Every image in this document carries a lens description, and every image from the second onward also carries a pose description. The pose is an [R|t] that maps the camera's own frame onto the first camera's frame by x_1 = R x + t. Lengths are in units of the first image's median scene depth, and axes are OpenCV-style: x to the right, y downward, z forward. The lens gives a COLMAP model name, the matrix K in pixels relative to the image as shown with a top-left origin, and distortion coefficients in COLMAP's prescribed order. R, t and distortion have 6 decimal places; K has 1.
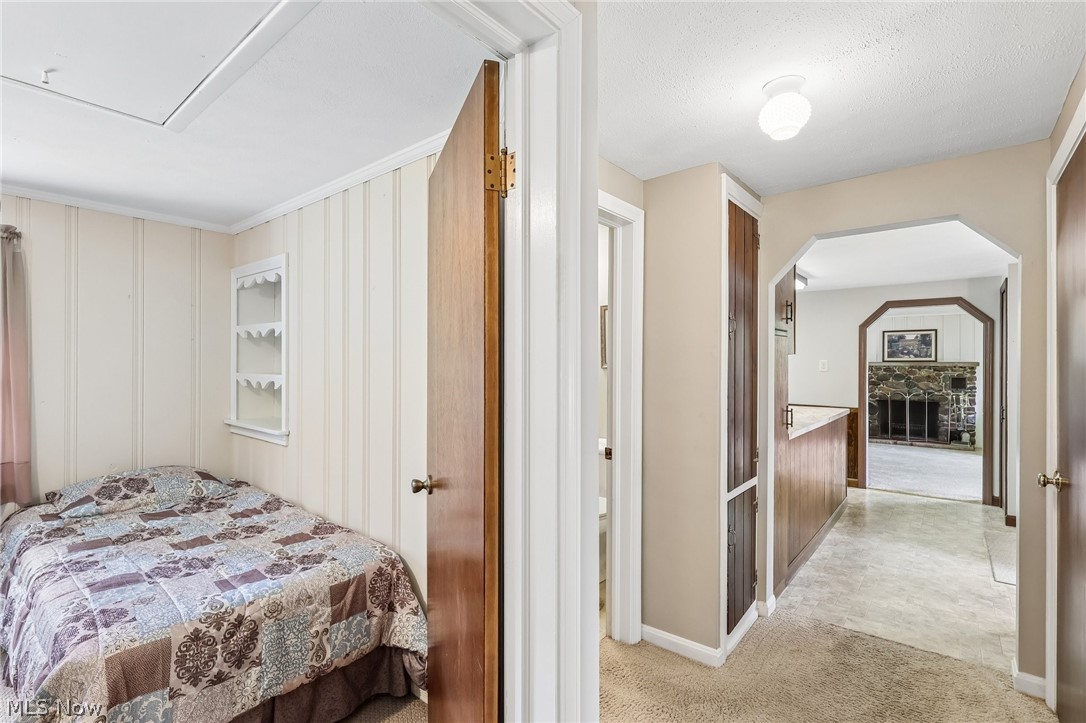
lens RADIAL K [[506.4, 0, 543.5], [0, 506.4, 364.2], [0, 0, 1]] dist [0.002177, -0.000268]
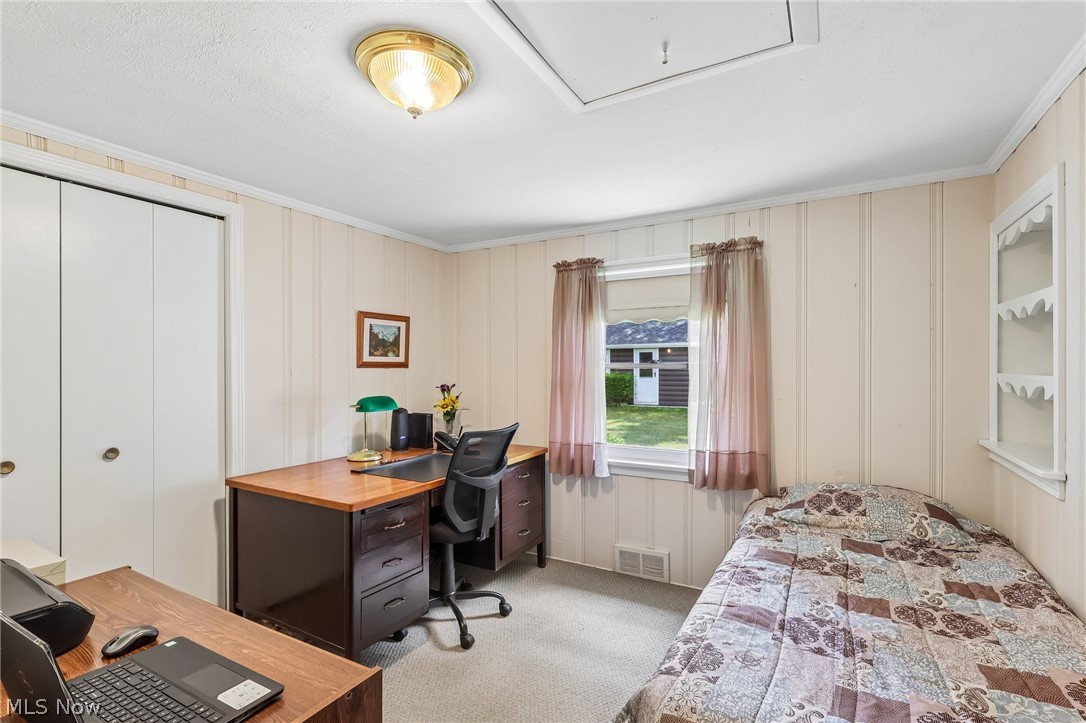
lens RADIAL K [[506.4, 0, 554.8], [0, 506.4, 366.3], [0, 0, 1]] dist [0.002177, -0.000268]
pose [[0.177866, -0.007580, -0.984025, -0.049095], [0.001535, 0.999971, -0.007425, 0.015609], [0.984053, -0.000189, 0.177873, 0.378916]]
